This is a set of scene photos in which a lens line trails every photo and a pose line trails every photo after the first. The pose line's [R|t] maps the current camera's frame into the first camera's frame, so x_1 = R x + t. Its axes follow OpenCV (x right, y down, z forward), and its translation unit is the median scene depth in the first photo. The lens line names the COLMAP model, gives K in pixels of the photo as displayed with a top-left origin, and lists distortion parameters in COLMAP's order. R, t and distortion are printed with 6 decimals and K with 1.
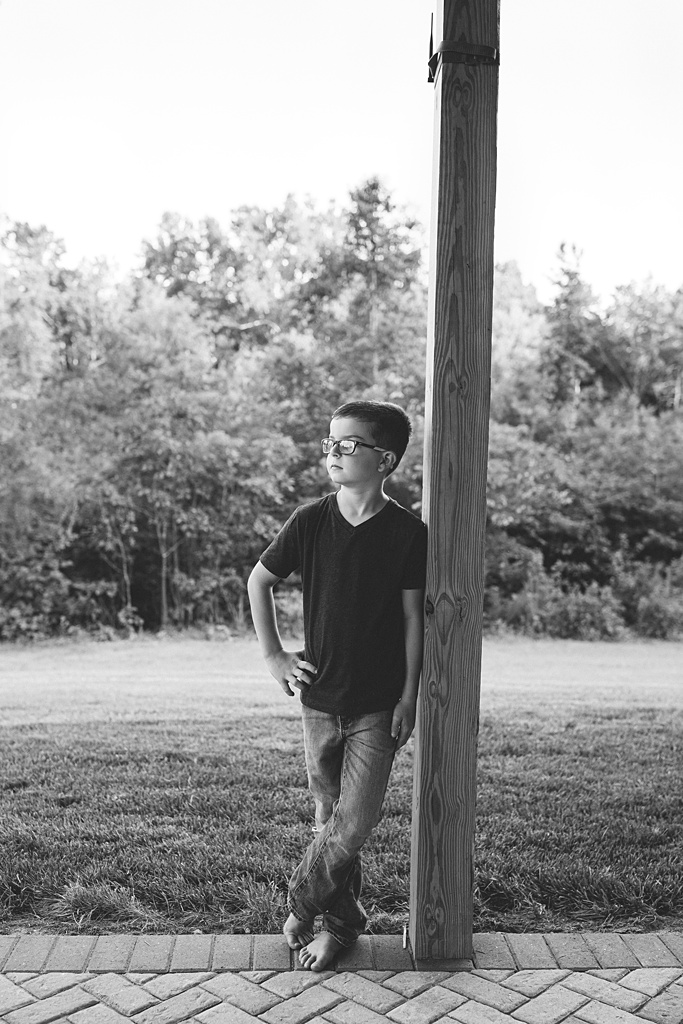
lens RADIAL K [[1040.9, 0, 337.6], [0, 1040.9, 513.0], [0, 0, 1]] dist [-0.009249, 0.013170]
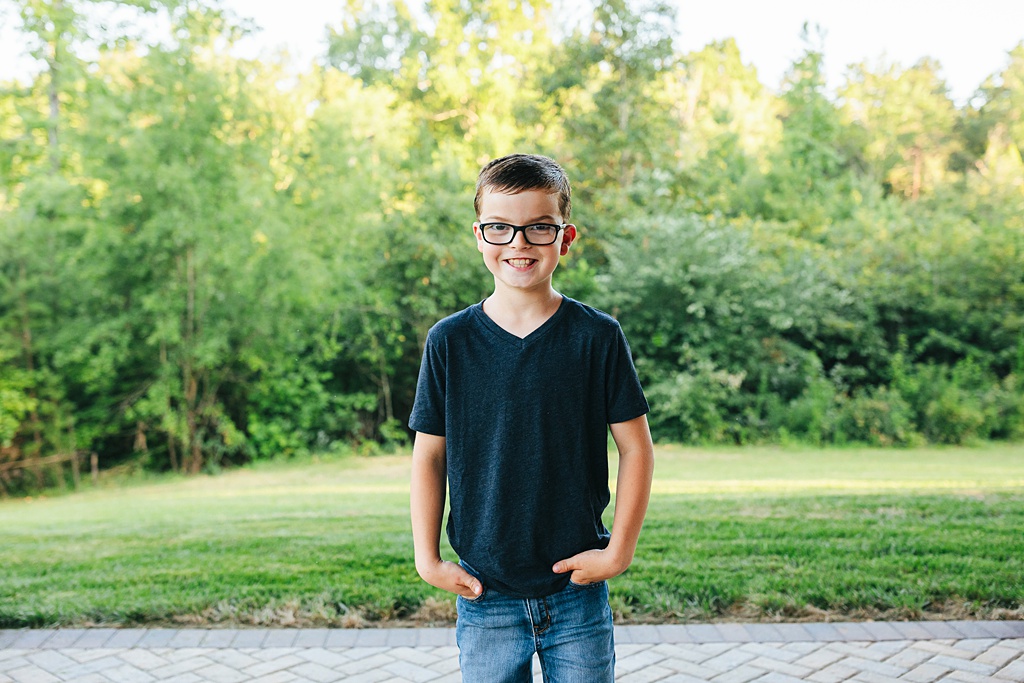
lens RADIAL K [[1172.2, 0, 507.0], [0, 1172.2, 291.8], [0, 0, 1]] dist [-0.007168, 0.004219]
pose [[0.999756, -0.018388, -0.012218, -0.077912], [0.018070, 0.999508, -0.025645, 0.002071], [0.012684, 0.025418, 0.999596, -0.068309]]
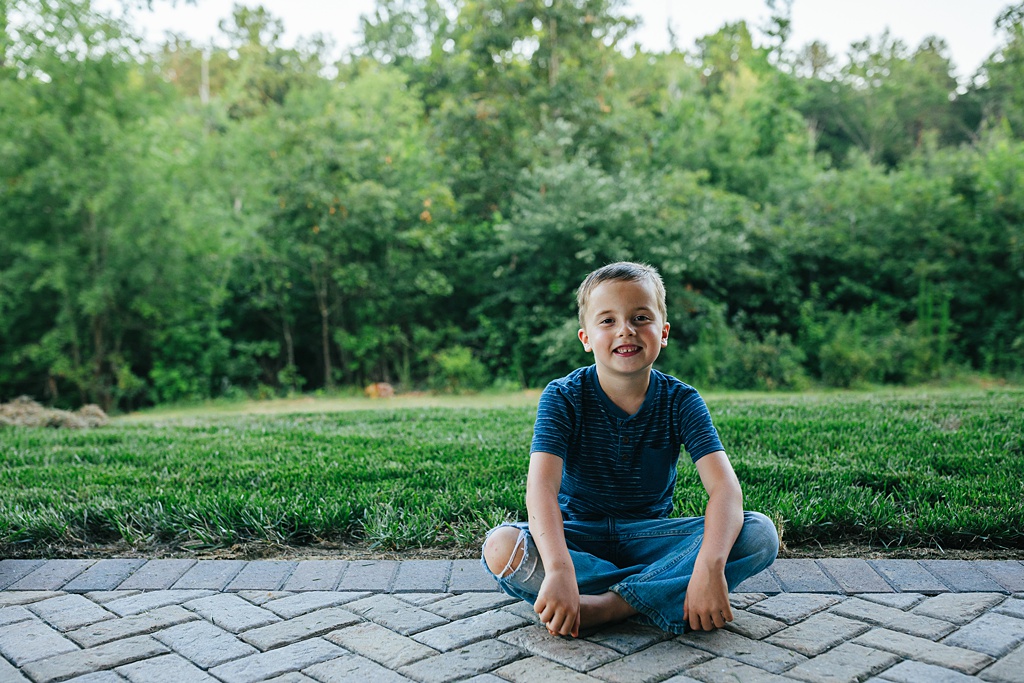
lens RADIAL K [[1040.9, 0, 514.2], [0, 1040.9, 356.4], [0, 0, 1]] dist [-0.009249, 0.013170]
pose [[0.997338, -0.022257, -0.069438, 0.076543], [0.026183, 0.998079, 0.056157, 0.030470], [0.068055, -0.057826, 0.996004, 0.037402]]
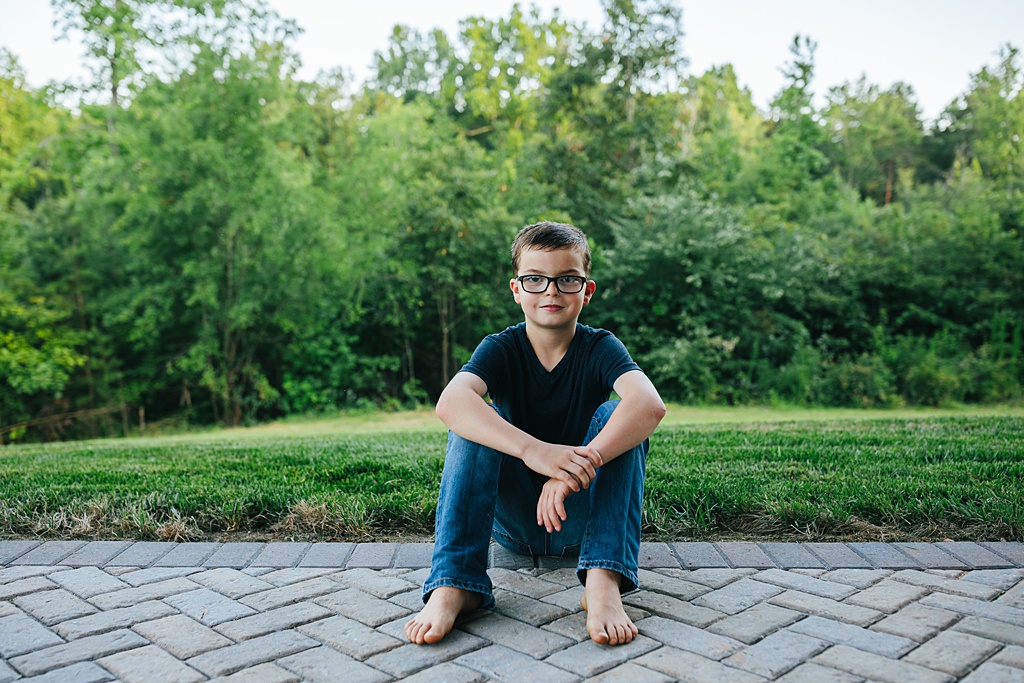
lens RADIAL K [[983.6, 0, 507.2], [0, 983.6, 345.1], [0, 0, 1]] dist [-0.001873, -0.010733]
pose [[0.999116, -0.010852, -0.040609, -0.064466], [0.011962, 0.999559, 0.027187, 0.028868], [0.040296, -0.027649, 0.998805, 0.022411]]
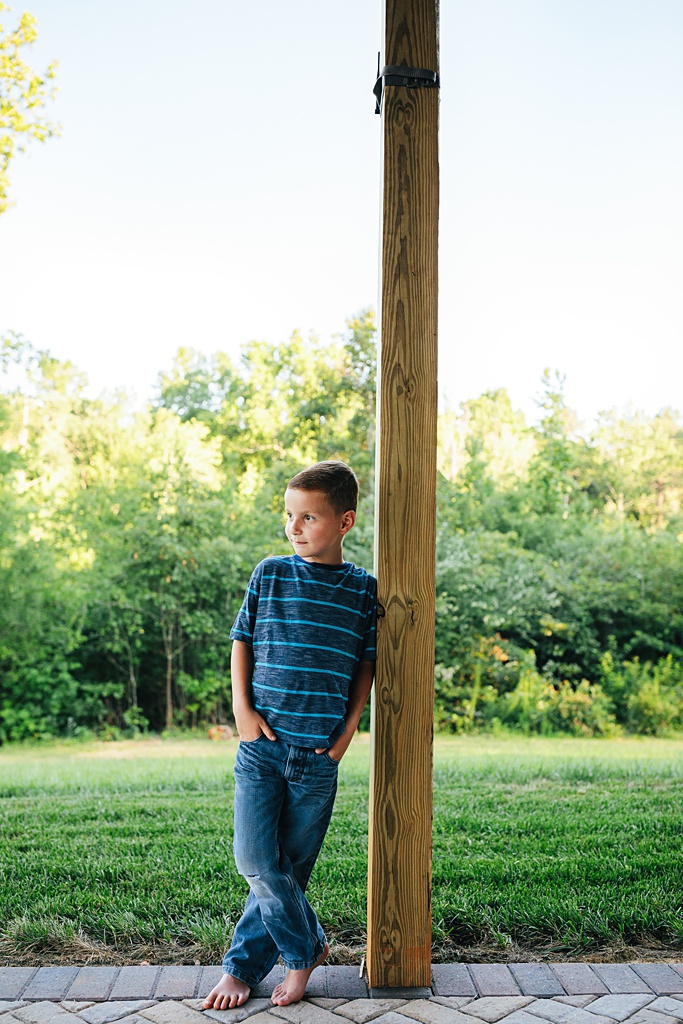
lens RADIAL K [[983.6, 0, 341.5], [0, 983.6, 512.0], [0, 0, 1]] dist [-0.001873, -0.010733]
pose [[0.999974, -0.007185, -0.000730, 0.006667], [0.007048, 0.992977, -0.118099, 0.013583], [0.001573, 0.118091, 0.993002, 0.008047]]
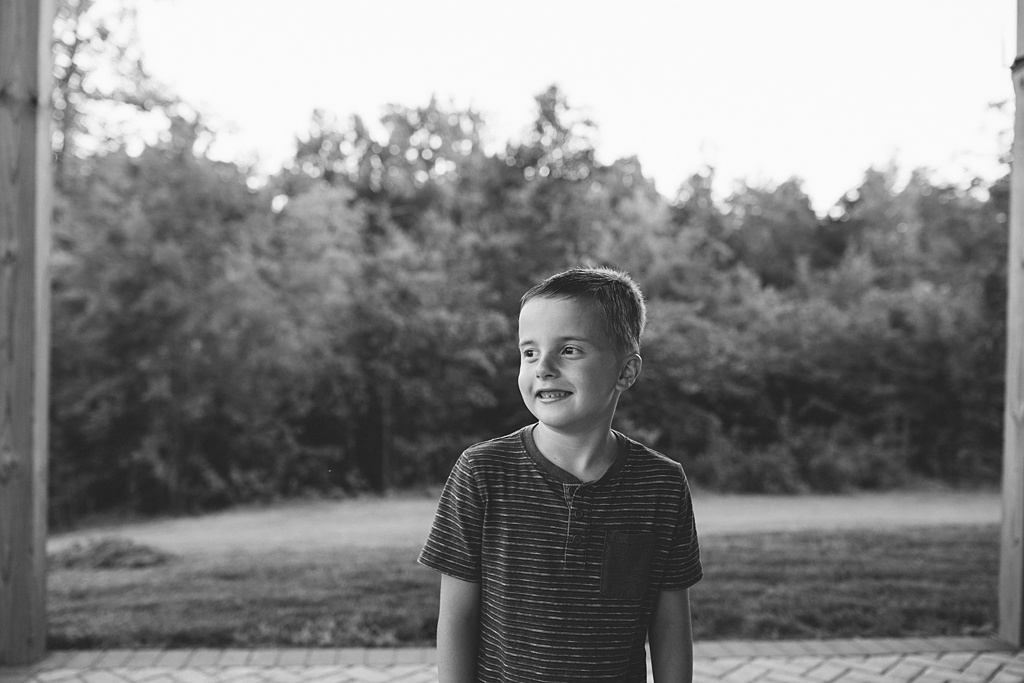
lens RADIAL K [[991.8, 0, 507.6], [0, 991.8, 343.0], [0, 0, 1]] dist [-0.006197, 0.004497]
pose [[0.998468, -0.004363, 0.055159, -0.095617], [0.006947, 0.998883, -0.046738, 0.006997], [-0.054894, 0.047049, 0.997383, -0.051298]]
